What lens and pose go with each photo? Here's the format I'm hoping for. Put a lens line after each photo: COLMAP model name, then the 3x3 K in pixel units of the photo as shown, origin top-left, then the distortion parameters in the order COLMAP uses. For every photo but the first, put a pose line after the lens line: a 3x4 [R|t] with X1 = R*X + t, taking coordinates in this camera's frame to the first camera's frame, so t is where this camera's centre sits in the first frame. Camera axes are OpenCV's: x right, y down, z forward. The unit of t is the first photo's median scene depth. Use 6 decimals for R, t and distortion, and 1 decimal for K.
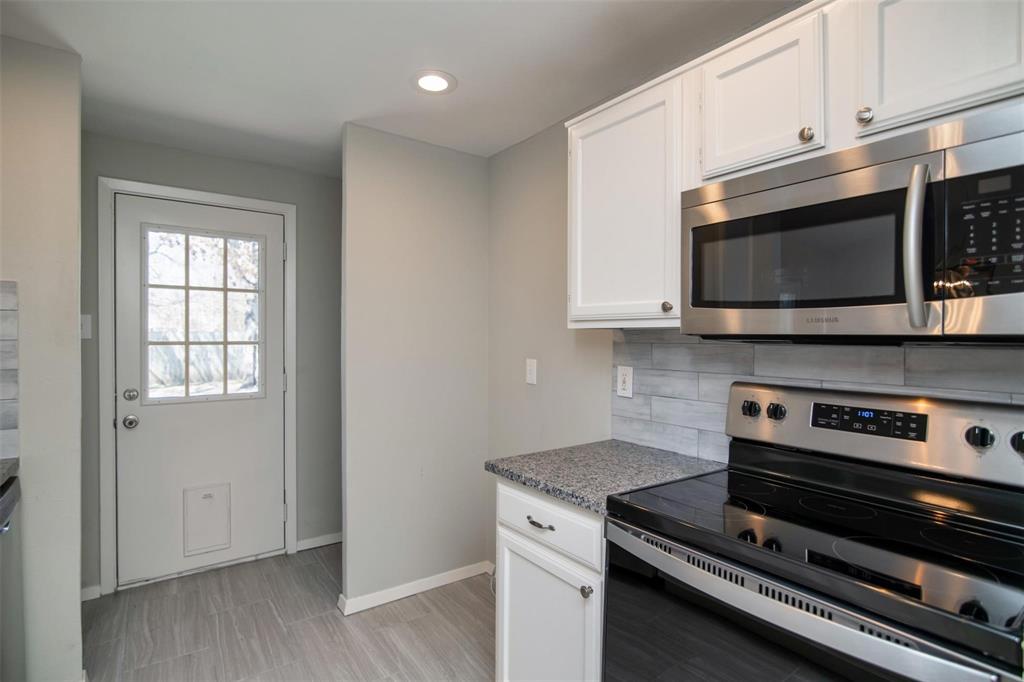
lens RADIAL K [[519.6, 0, 509.9], [0, 519.6, 340.8], [0, 0, 1]] dist [-0.003665, -0.000180]
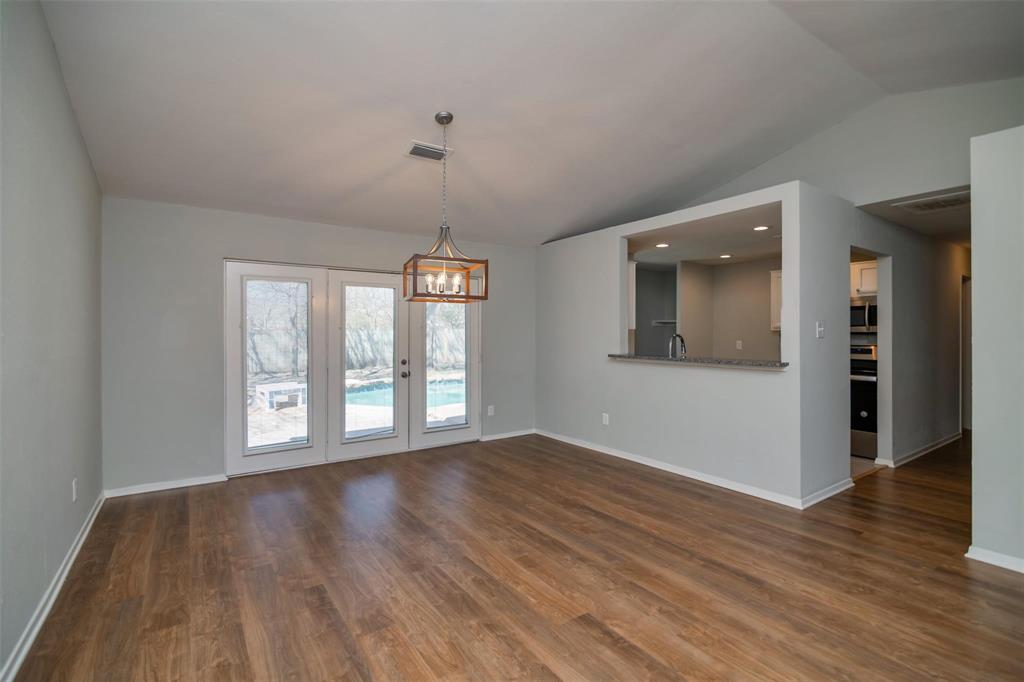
lens RADIAL K [[473.2, 0, 513.2], [0, 473.2, 333.3], [0, 0, 1]] dist [-0.001987, 0.000923]
pose [[0.999826, -0.004130, -0.018186, -2.985279], [0.004136, 0.999991, 0.000290, -0.013622], [0.018185, -0.000365, 0.999835, -4.223072]]
